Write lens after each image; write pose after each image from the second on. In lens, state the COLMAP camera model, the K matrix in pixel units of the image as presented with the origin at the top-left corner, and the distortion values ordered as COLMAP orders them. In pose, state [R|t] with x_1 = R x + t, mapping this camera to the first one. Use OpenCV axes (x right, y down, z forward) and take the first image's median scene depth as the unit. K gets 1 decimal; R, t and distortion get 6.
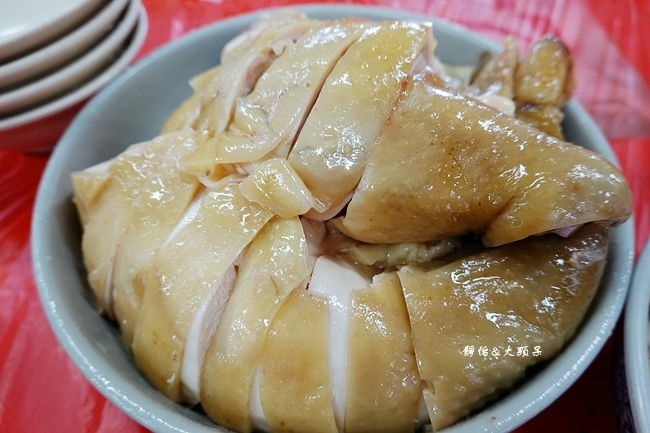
lens RADIAL K [[447.8, 0, 325.0], [0, 447.8, 216.5], [0, 0, 1]] dist [-0.001266, 0.000838]
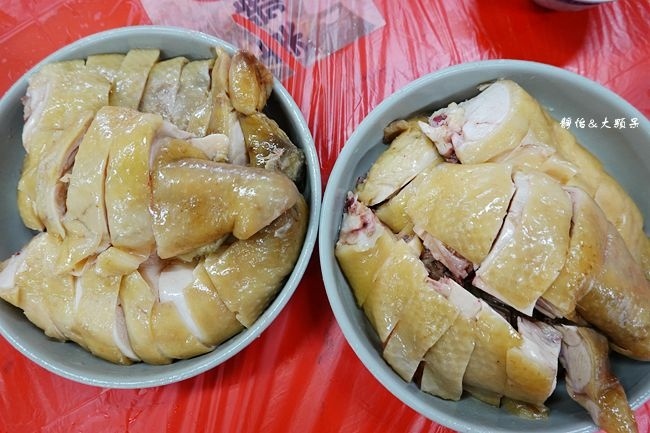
lens RADIAL K [[447.8, 0, 325.0], [0, 447.8, 216.5], [0, 0, 1]] dist [-0.001266, 0.000838]
pose [[0.907441, -0.418603, 0.036352, 0.668602], [0.352107, 0.804788, 0.477847, -0.777757], [-0.229283, -0.420818, 0.877691, -0.677042]]
